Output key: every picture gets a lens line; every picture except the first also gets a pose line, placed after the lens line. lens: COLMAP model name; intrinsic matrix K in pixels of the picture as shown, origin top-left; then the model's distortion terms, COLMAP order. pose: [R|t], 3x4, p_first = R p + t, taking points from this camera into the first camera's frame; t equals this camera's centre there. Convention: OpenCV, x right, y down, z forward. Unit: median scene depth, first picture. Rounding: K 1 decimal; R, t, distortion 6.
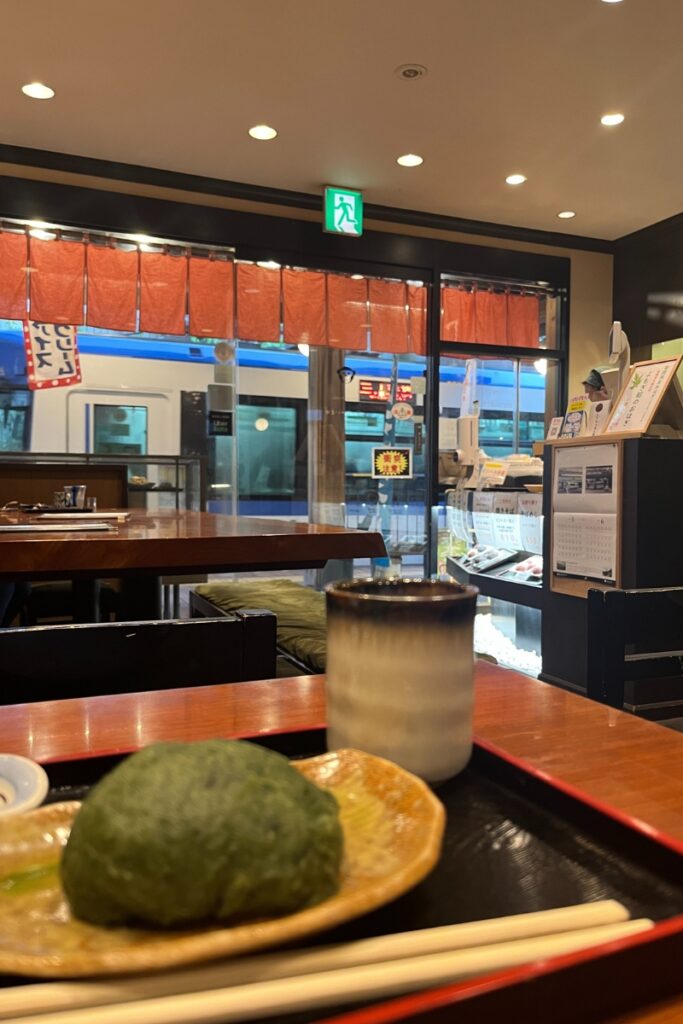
lens RADIAL K [[778.4, 0, 341.5], [0, 778.4, 512.0], [0, 0, 1]] dist [-0.001629, -0.000105]
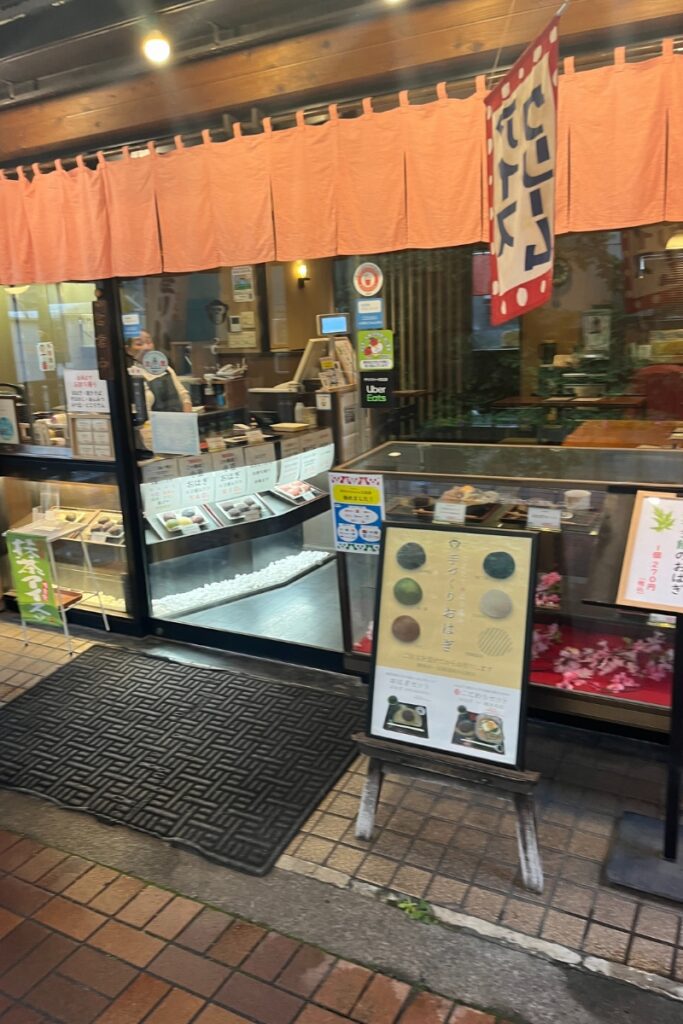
lens RADIAL K [[778.4, 0, 341.5], [0, 778.4, 512.0], [0, 0, 1]] dist [-0.001629, -0.000105]
pose [[-0.632980, -0.167711, 0.755784, -0.662484], [0.062674, 0.961947, 0.265950, -0.197348], [-0.771627, 0.215709, -0.598382, 1.492630]]
